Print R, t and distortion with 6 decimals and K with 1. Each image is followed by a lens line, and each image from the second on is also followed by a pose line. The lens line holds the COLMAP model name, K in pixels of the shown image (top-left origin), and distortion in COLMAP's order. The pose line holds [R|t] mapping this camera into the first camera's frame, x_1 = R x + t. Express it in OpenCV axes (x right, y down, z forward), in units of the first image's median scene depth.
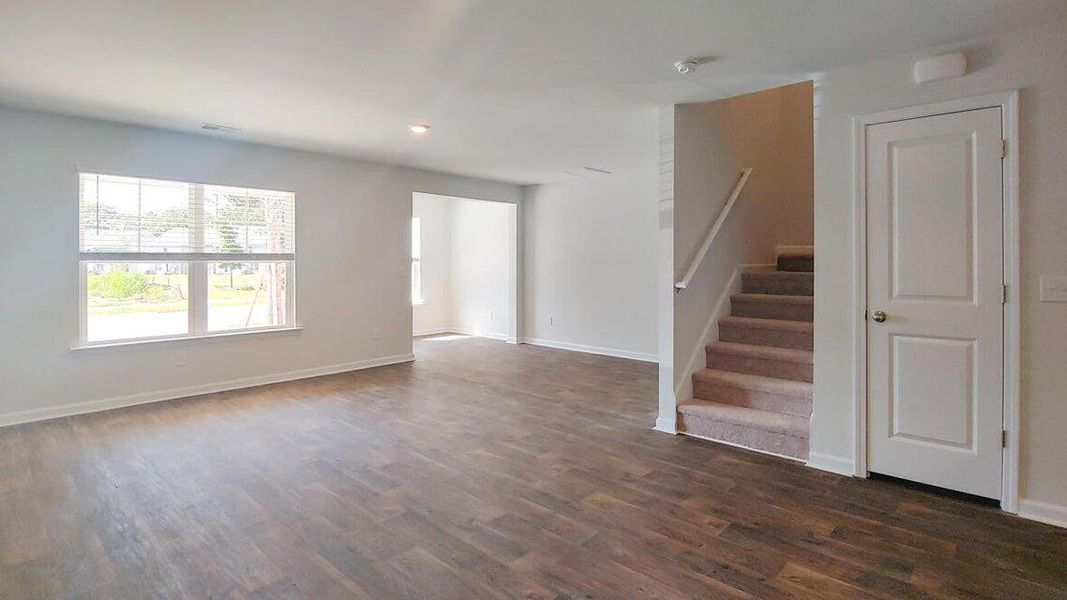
lens RADIAL K [[514.8, 0, 522.3], [0, 514.8, 266.0], [0, 0, 1]] dist [-0.002257, 0.000397]
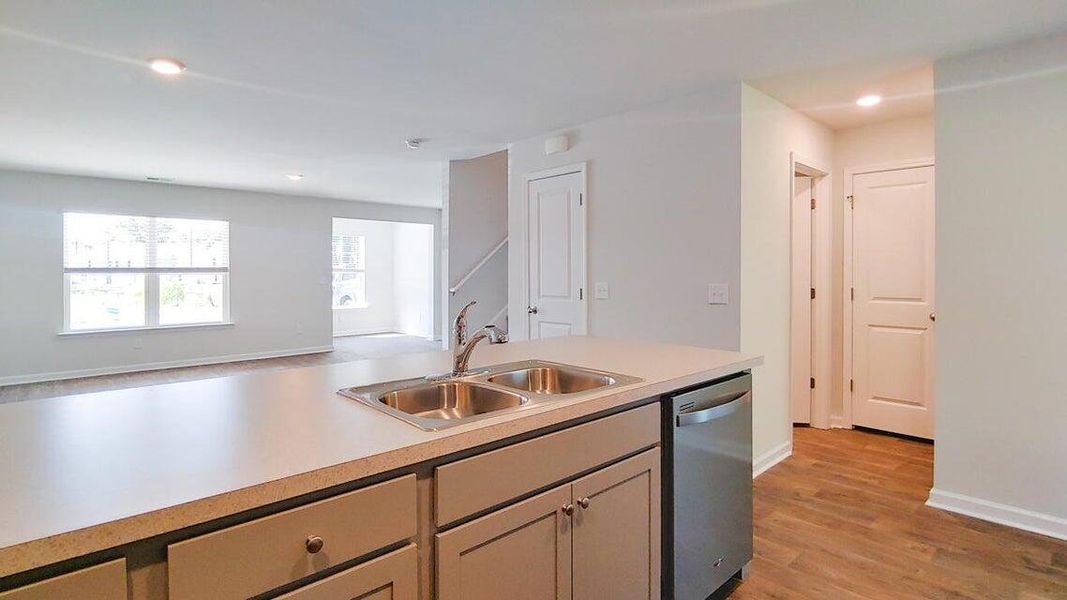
lens RADIAL K [[514.8, 0, 521.6], [0, 514.8, 278.7], [0, 0, 1]] dist [-0.002257, 0.000397]
pose [[0.996841, -0.003297, -0.079350, 0.479742], [0.003735, 0.999979, 0.005375, 0.001244], [0.079331, -0.005655, 0.996832, -0.307743]]
